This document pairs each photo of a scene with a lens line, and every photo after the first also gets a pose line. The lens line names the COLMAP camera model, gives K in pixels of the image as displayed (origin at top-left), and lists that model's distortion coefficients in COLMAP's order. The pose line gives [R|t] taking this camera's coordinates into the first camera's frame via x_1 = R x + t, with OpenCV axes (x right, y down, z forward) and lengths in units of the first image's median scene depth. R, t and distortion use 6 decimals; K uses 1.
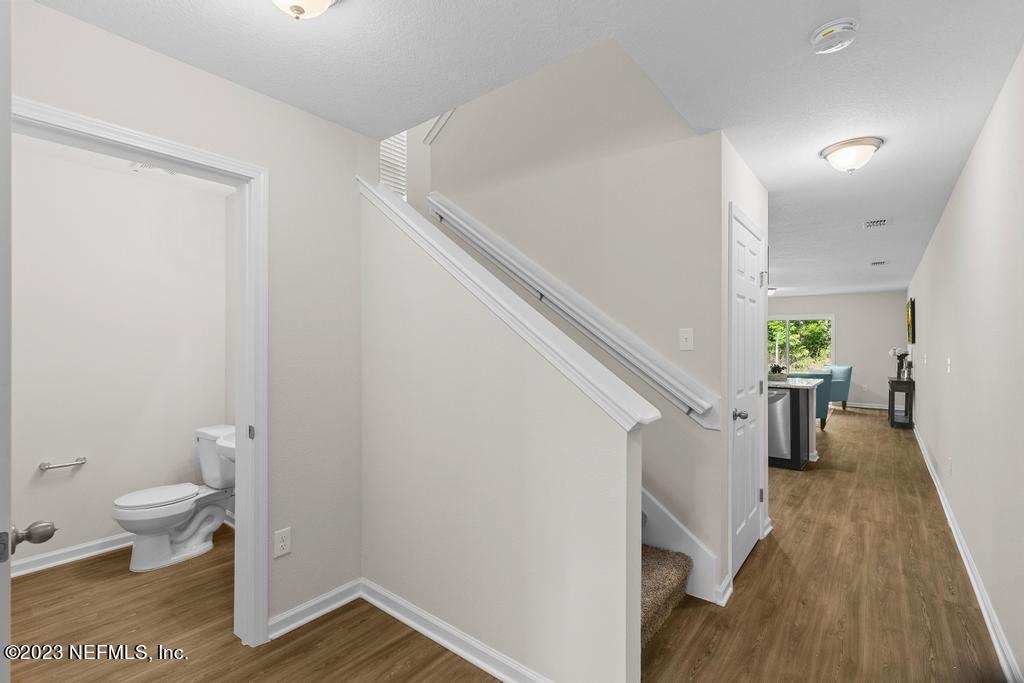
lens RADIAL K [[468.1, 0, 510.5], [0, 468.1, 342.9], [0, 0, 1]] dist [0.007475, 0.001160]
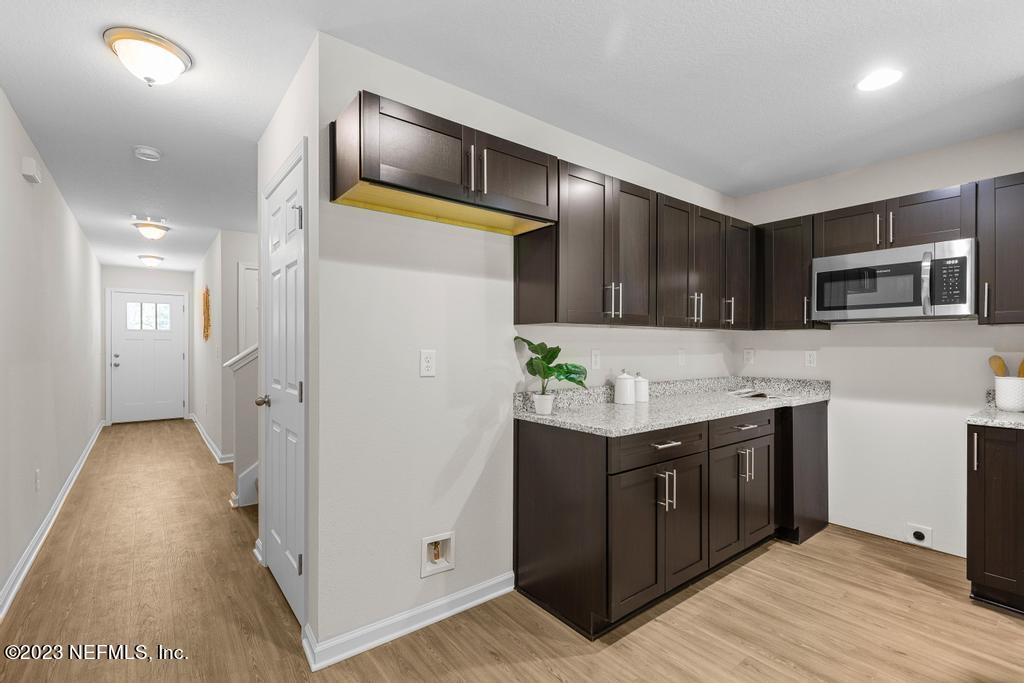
lens RADIAL K [[468.1, 0, 513.0], [0, 468.1, 347.9], [0, 0, 1]] dist [0.007475, 0.001160]
pose [[-0.235660, 0.000095, -0.971835, 1.203447], [-0.001996, 0.999998, 0.000581, 0.038123], [0.971833, 0.002077, -0.235660, 1.587314]]
